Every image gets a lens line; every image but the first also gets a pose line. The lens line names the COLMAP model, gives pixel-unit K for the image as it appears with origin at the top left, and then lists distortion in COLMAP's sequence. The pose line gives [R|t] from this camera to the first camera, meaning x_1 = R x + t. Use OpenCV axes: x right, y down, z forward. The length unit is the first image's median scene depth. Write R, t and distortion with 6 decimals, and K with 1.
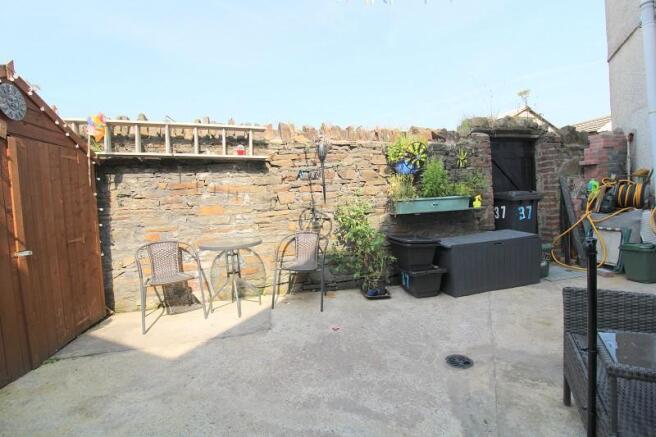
lens RADIAL K [[311.7, 0, 333.0], [0, 311.7, 215.5], [0, 0, 1]] dist [-0.012413, -0.001948]
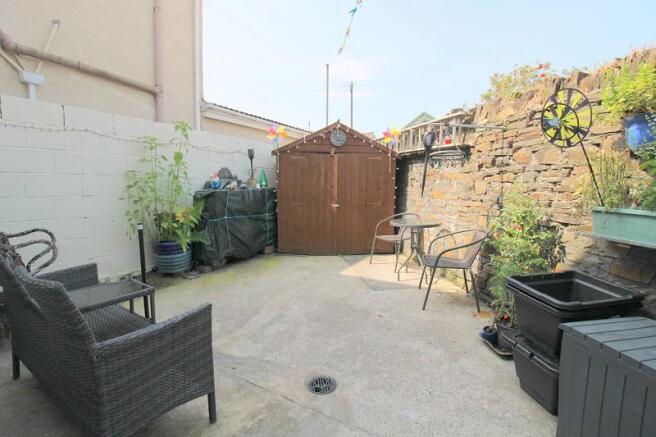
lens RADIAL K [[311.7, 0, 333.6], [0, 311.7, 218.5], [0, 0, 1]] dist [-0.012413, -0.001948]
pose [[-0.071700, 0.161518, -0.984262, 0.940610], [-0.056190, 0.984580, 0.165663, -0.117465], [0.995842, 0.067184, -0.061518, 0.823968]]
